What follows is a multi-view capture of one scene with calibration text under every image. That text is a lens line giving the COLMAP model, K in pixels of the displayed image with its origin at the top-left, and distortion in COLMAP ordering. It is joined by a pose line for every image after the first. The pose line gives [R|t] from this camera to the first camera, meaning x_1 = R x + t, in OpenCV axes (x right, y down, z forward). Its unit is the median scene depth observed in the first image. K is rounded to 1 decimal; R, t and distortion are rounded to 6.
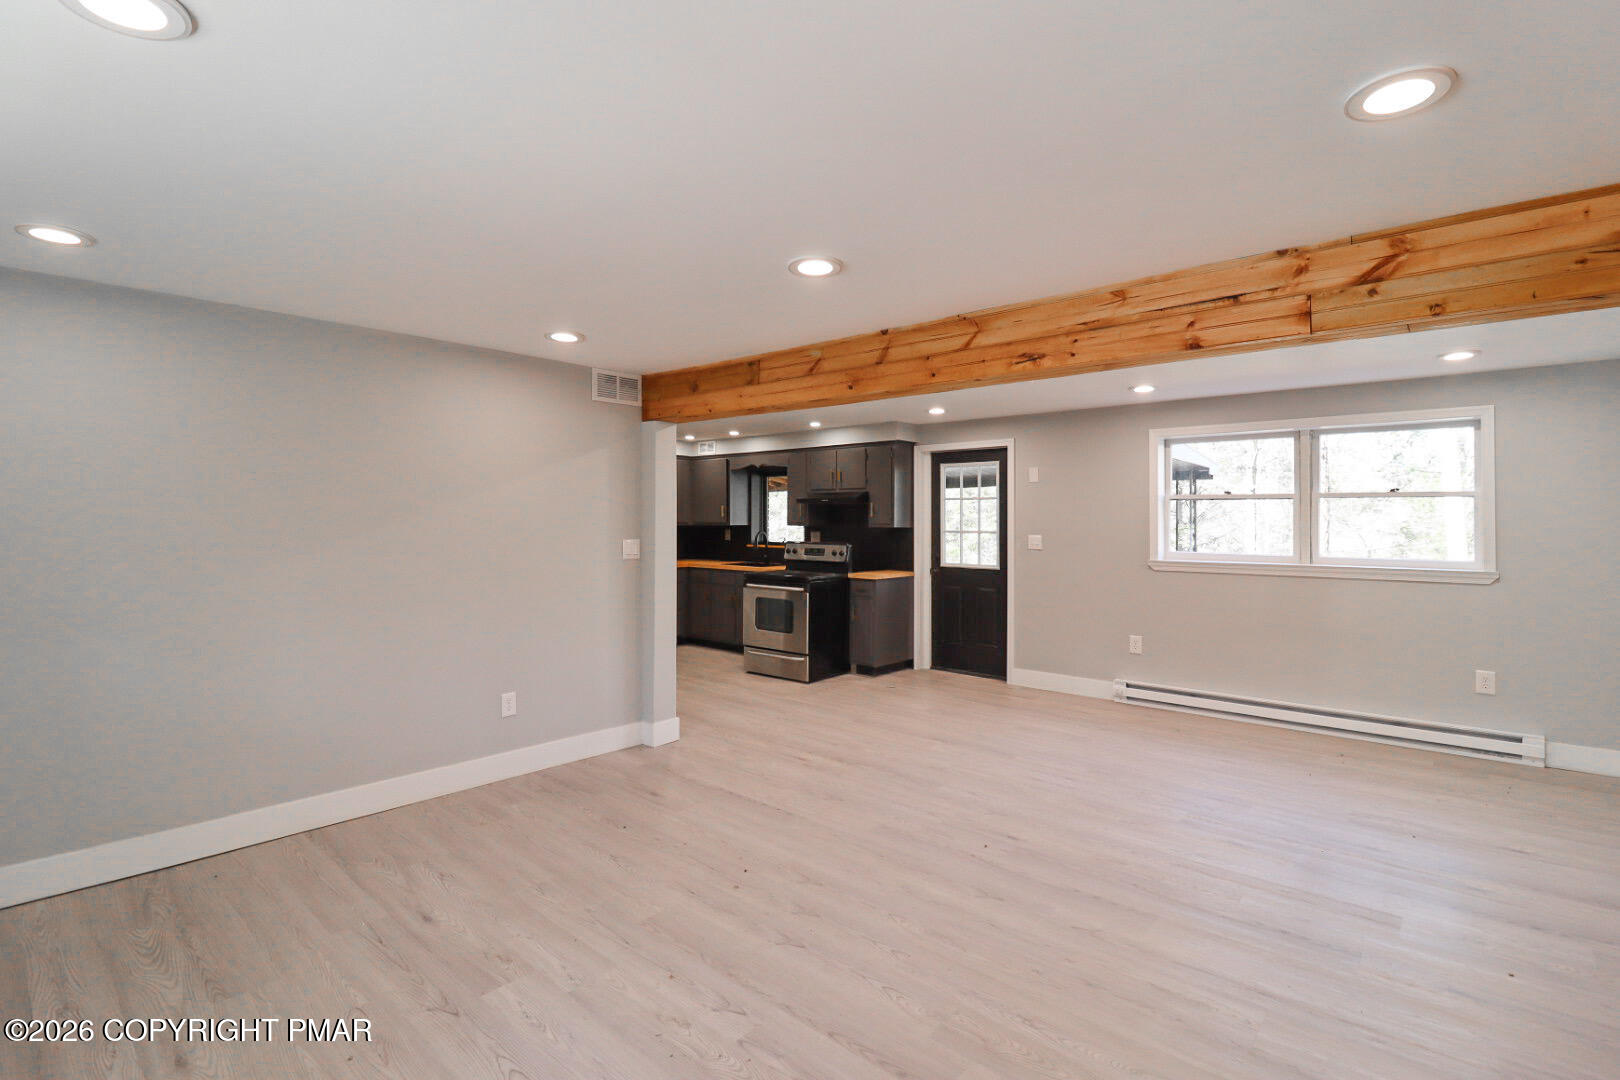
lens RADIAL K [[755.1, 0, 814.6], [0, 755.1, 513.3], [0, 0, 1]] dist [0.000389, -0.014206]
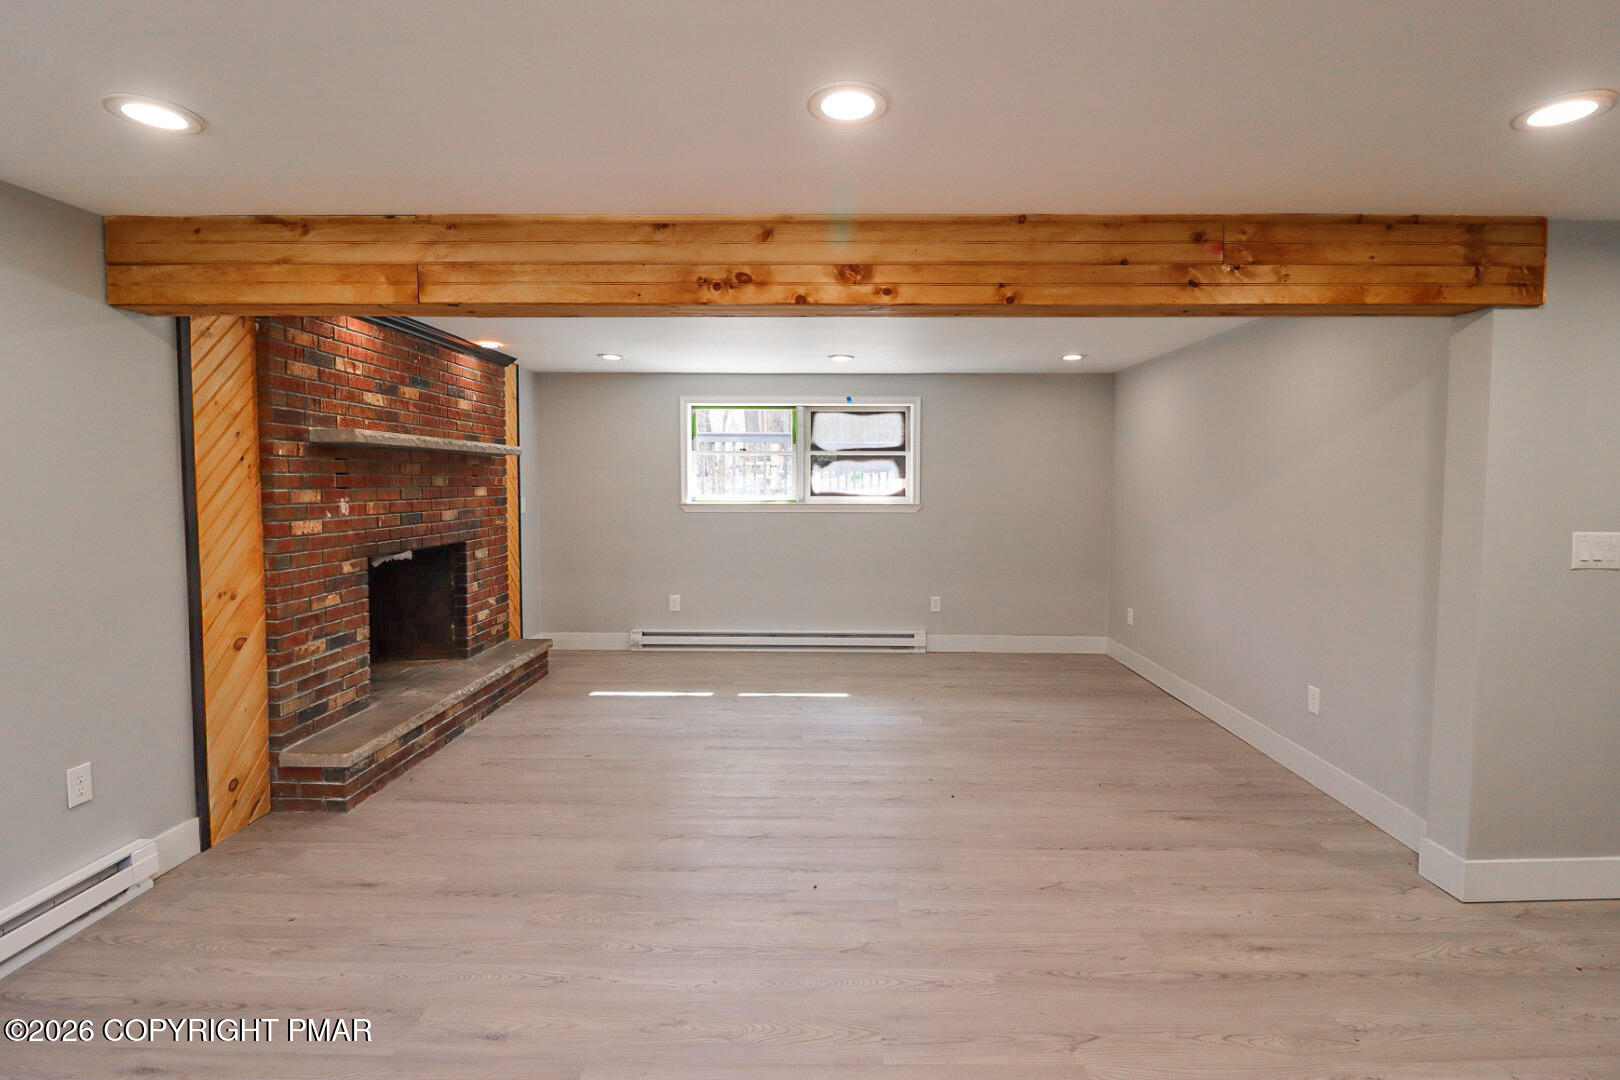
lens RADIAL K [[749.0, 0, 810.7], [0, 749.0, 514.2], [0, 0, 1]] dist [0.001292, -0.014307]
pose [[-0.762352, 0.025402, -0.646664, 0.522719], [-0.001983, 0.999133, 0.041585, 0.003528], [0.647159, 0.032985, -0.761641, 1.124318]]
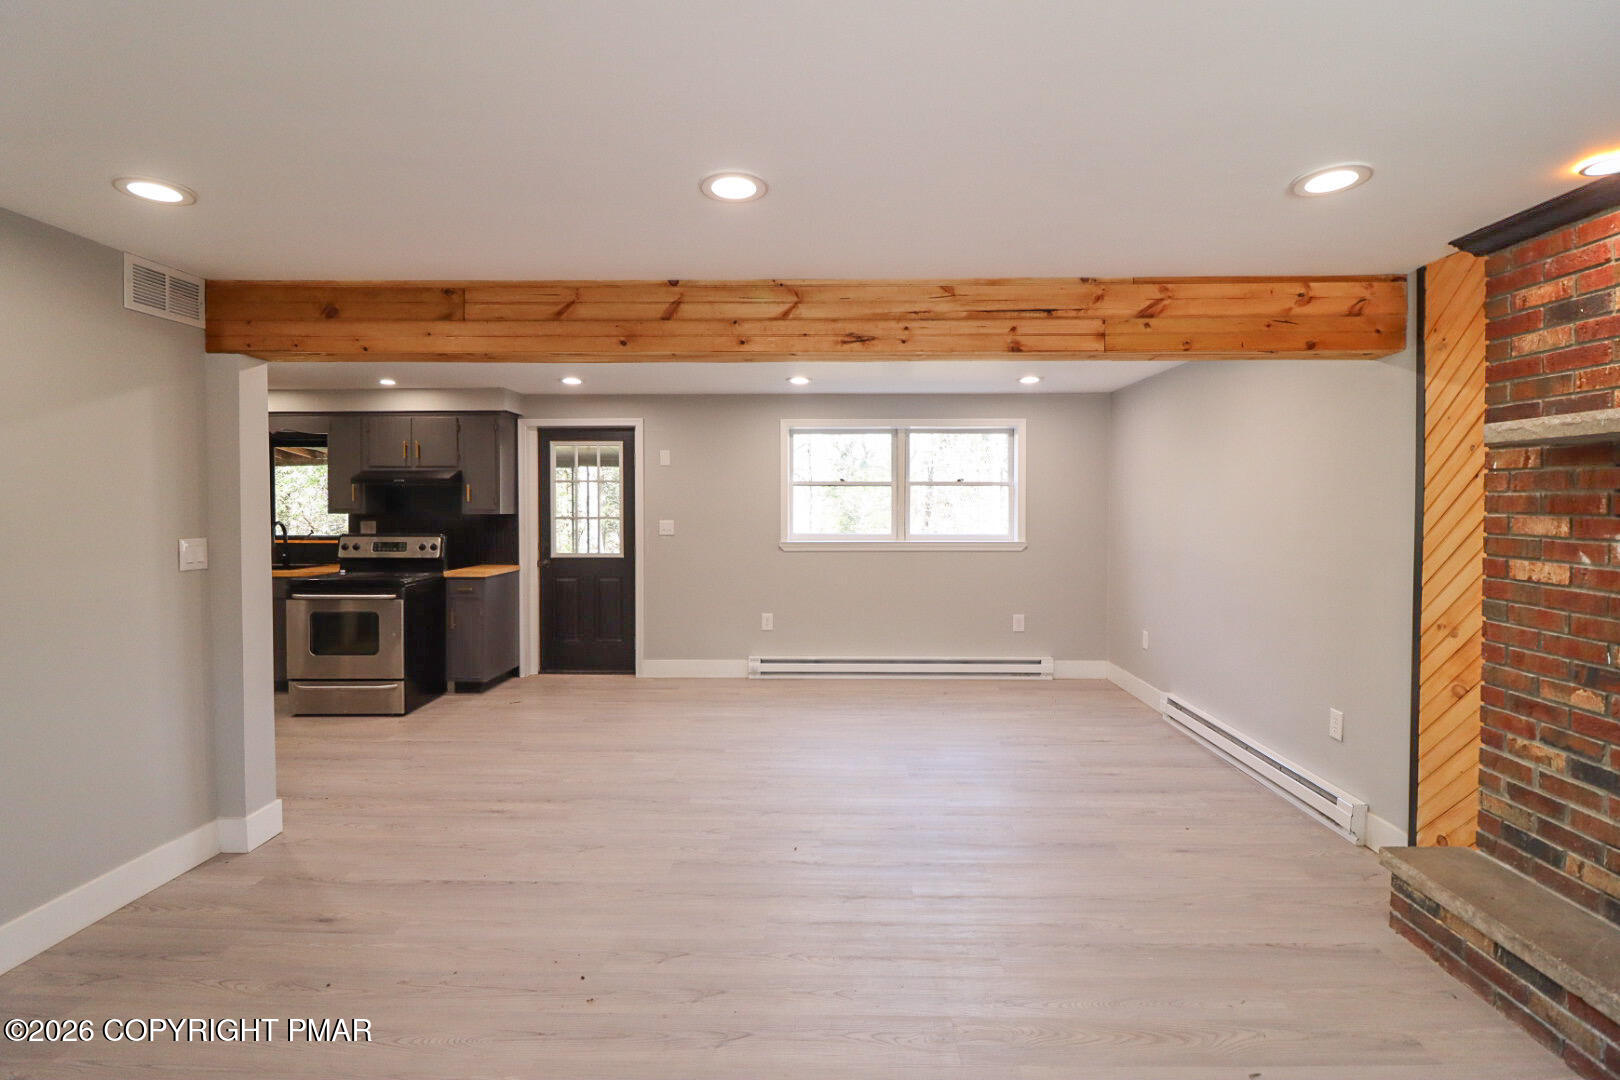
lens RADIAL K [[755.1, 0, 814.6], [0, 755.1, 513.3], [0, 0, 1]] dist [0.000389, -0.014206]
pose [[0.762311, -0.011131, 0.647115, -0.255710], [-0.002414, 0.999796, 0.020041, 0.000360], [-0.647206, -0.016840, 0.762129, 0.188644]]
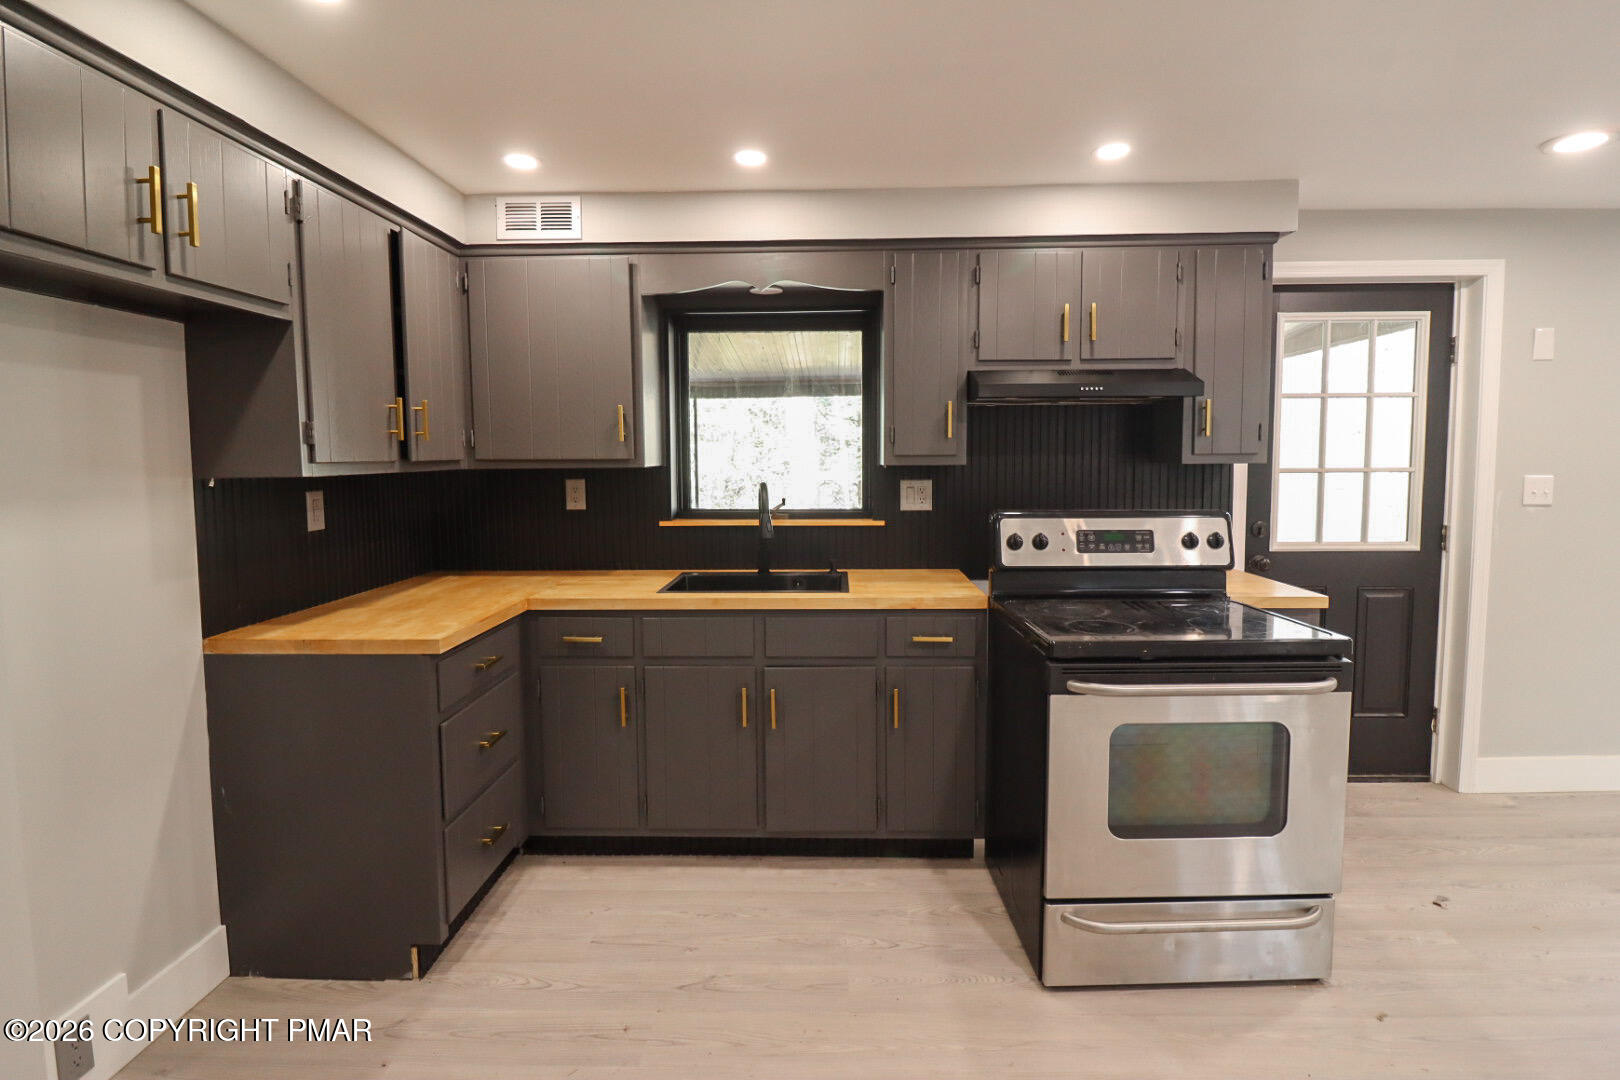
lens RADIAL K [[787.2, 0, 811.0], [0, 787.2, 510.4], [0, 0, 1]] dist [-0.002171, -0.000541]
pose [[0.765406, -0.053889, 0.641287, -0.491489], [0.005114, 0.996966, 0.077674, 0.015655], [-0.643527, -0.056173, 0.763359, 1.243286]]
